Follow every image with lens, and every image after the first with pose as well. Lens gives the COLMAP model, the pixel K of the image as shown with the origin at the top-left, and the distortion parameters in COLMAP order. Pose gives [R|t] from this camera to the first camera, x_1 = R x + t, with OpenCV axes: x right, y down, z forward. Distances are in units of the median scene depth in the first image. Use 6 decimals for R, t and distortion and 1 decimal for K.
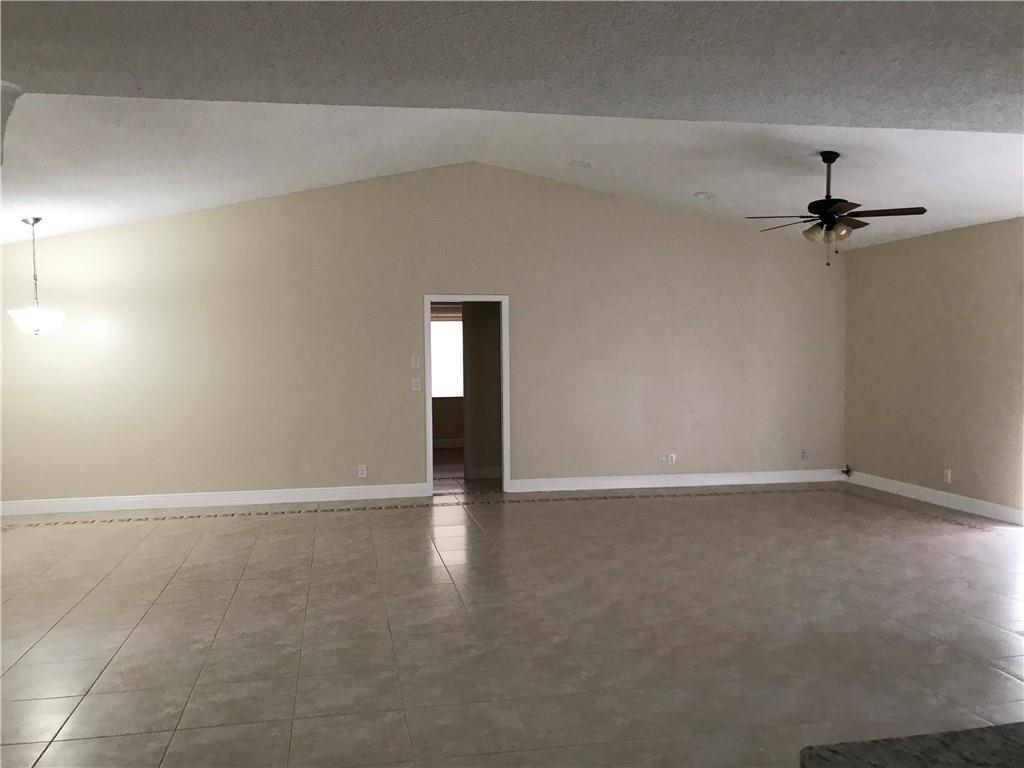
lens RADIAL K [[835.7, 0, 512.0], [0, 835.7, 384.0], [0, 0, 1]] dist [-0.077439, 0.002741]
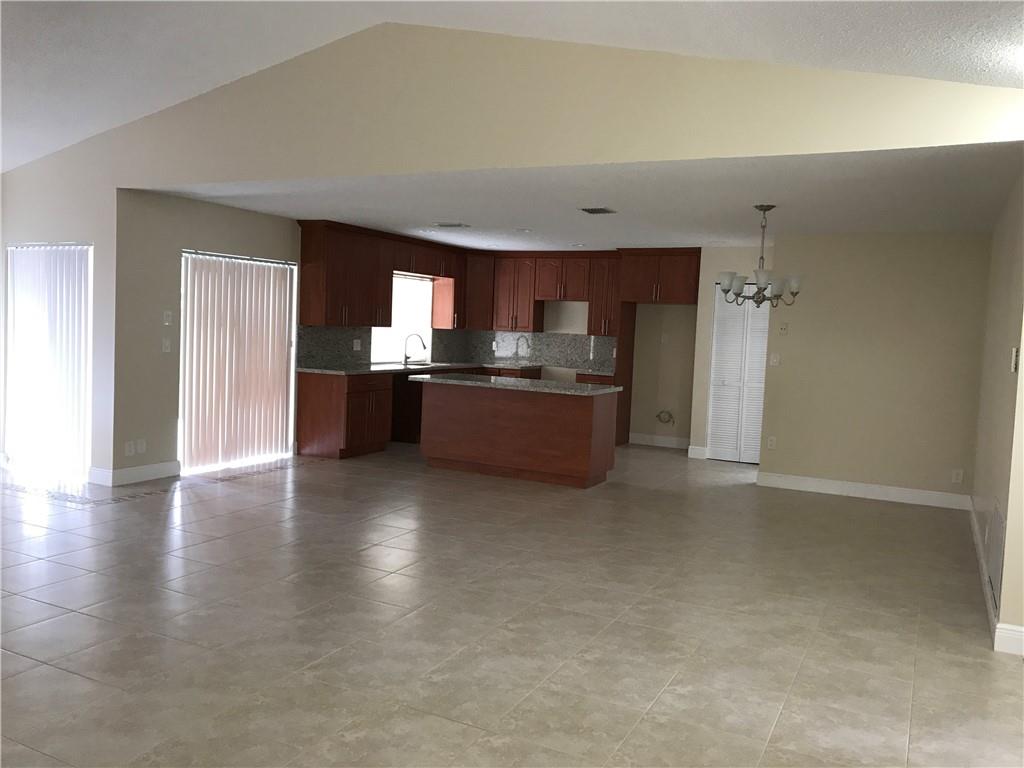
lens RADIAL K [[835.7, 0, 512.0], [0, 835.7, 384.0], [0, 0, 1]] dist [-0.077439, 0.002741]
pose [[-0.780814, -0.058464, 0.622022, -0.777857], [0.000804, 0.995517, 0.094578, -0.052117], [-0.624763, 0.074347, -0.777266, 1.570505]]
